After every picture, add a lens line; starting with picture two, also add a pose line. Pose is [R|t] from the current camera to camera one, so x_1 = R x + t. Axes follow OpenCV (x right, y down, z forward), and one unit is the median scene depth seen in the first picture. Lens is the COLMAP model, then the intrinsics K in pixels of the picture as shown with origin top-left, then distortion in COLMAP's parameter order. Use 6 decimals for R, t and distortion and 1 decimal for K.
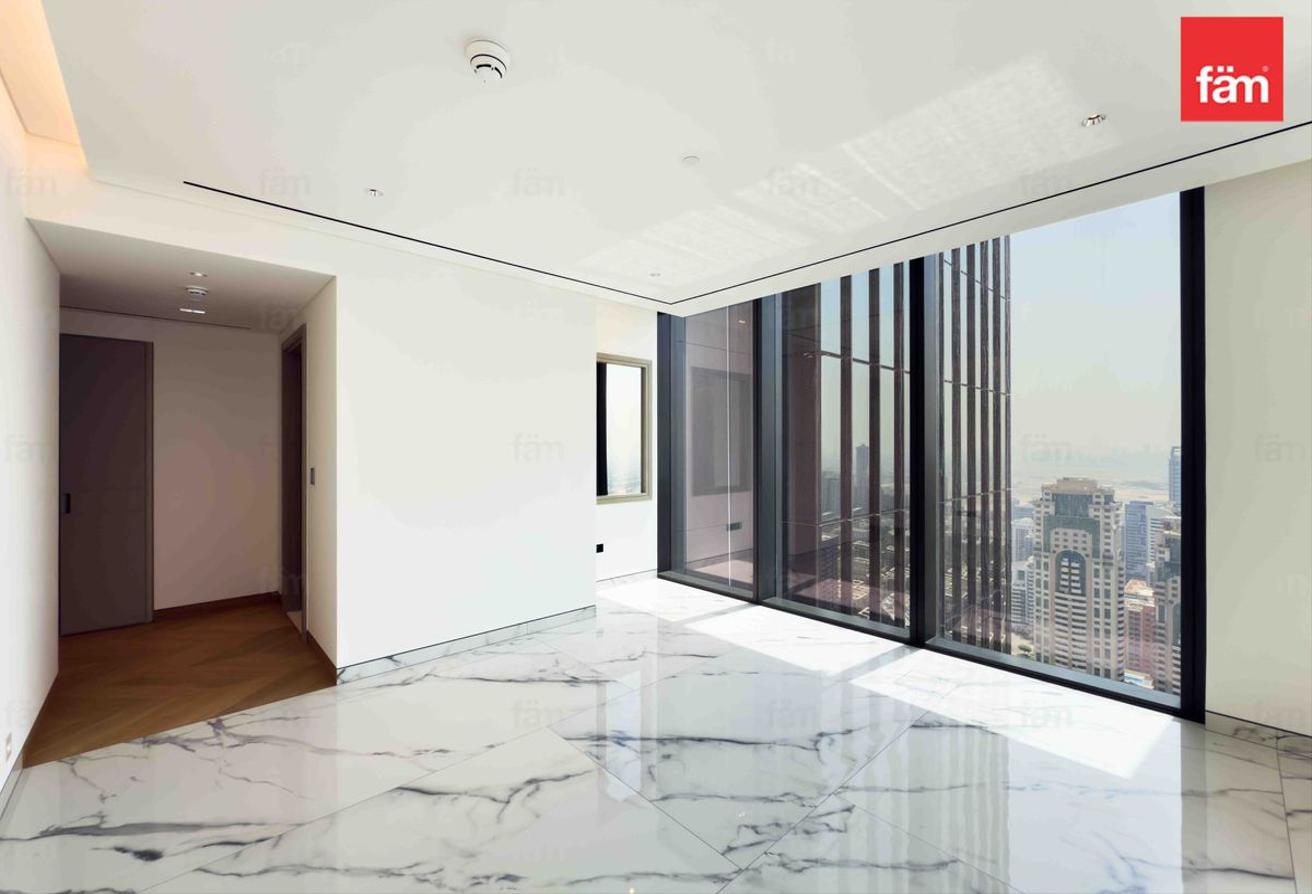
lens RADIAL K [[532.9, 0, 653.5], [0, 532.9, 445.5], [0, 0, 1]] dist [-0.013585, 0.001310]
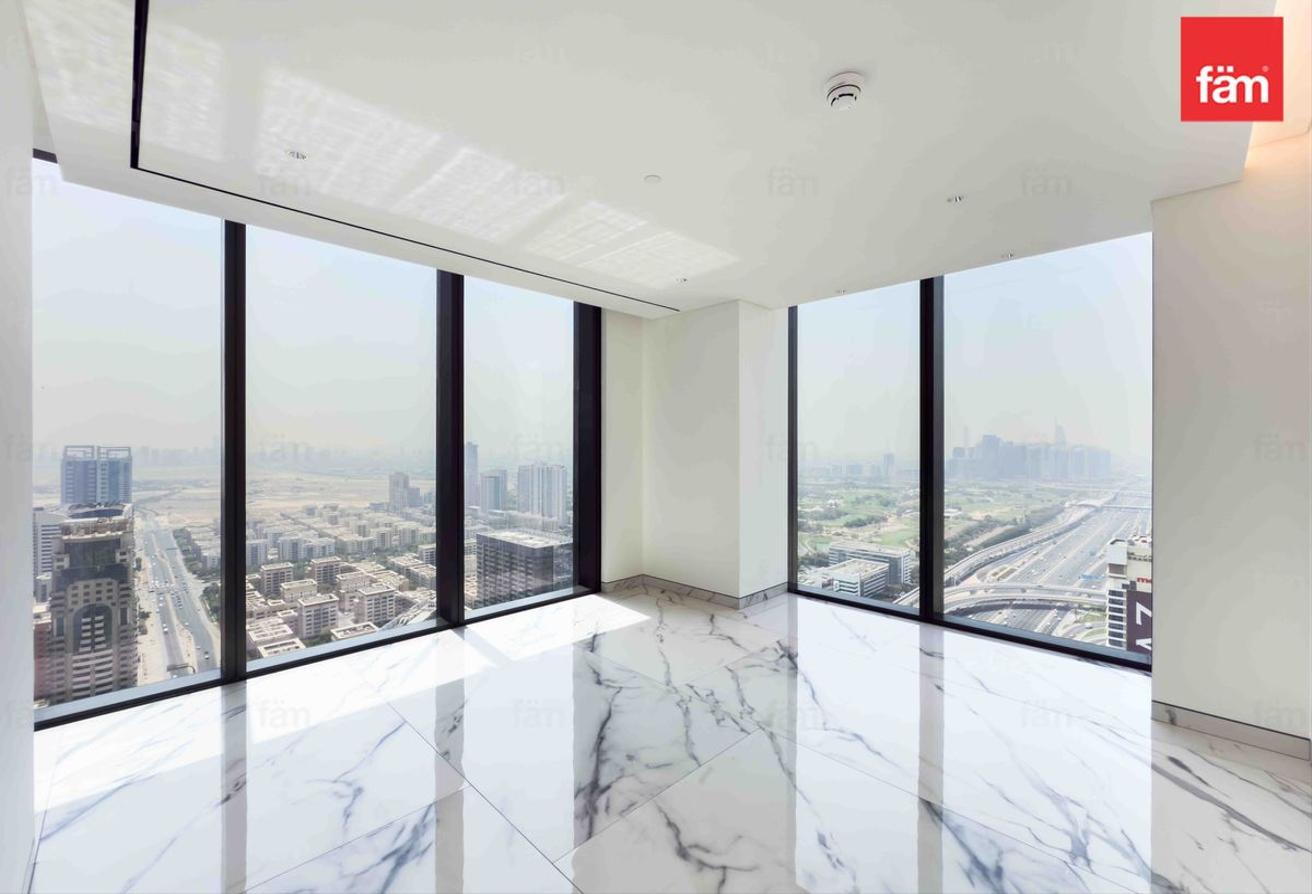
lens RADIAL K [[532.9, 0, 652.9], [0, 532.9, 444.4], [0, 0, 1]] dist [-0.013585, 0.001310]
pose [[-0.042559, -0.000023, 0.999094, -0.968438], [0.000392, 1.000000, 0.000039, 0.003103], [-0.999094, 0.000394, -0.042559, 1.004701]]
